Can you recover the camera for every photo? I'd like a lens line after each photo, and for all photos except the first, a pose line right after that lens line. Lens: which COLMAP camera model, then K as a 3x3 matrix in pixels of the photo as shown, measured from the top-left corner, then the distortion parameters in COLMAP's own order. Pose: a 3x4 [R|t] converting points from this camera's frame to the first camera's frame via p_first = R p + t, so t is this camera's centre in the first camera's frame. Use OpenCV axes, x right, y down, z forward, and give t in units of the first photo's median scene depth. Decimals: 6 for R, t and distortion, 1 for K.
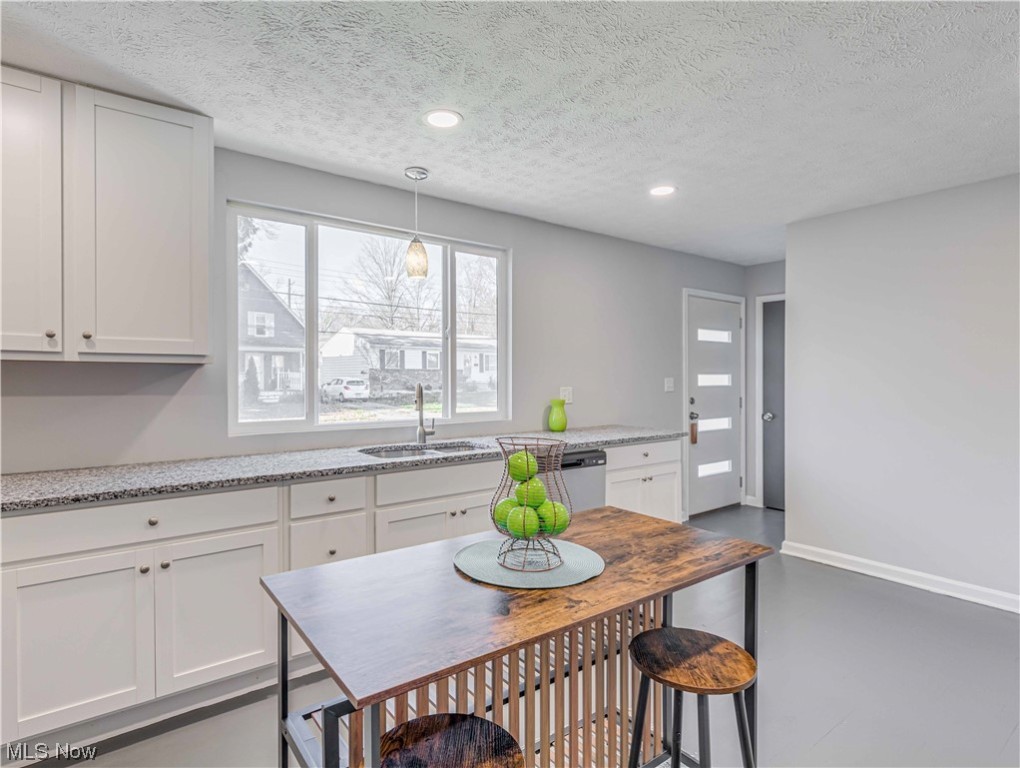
lens RADIAL K [[543.1, 0, 509.3], [0, 543.1, 378.2], [0, 0, 1]] dist [0.004658, 0.000502]
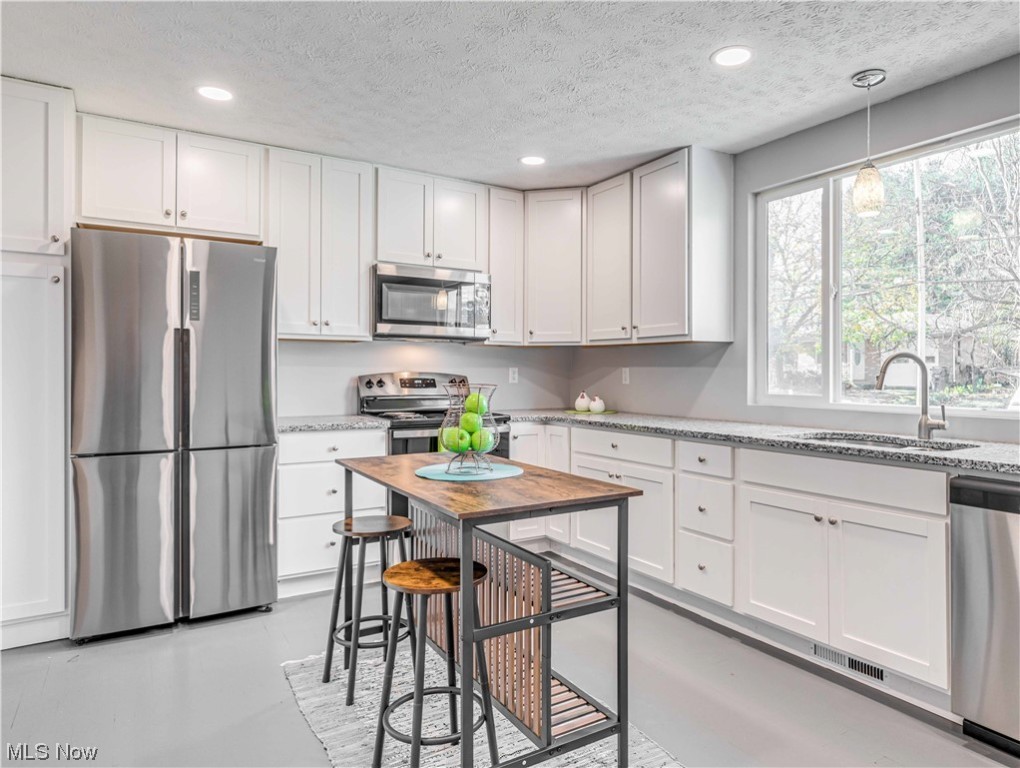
lens RADIAL K [[613.4, 0, 509.9], [0, 613.4, 377.3], [0, 0, 1]] dist [-0.009140, -0.000599]
pose [[-0.095155, 0.009021, -0.995422, 0.833274], [-0.007011, 0.999928, 0.009733, 0.043431], [0.995438, 0.007905, -0.095085, 0.662727]]
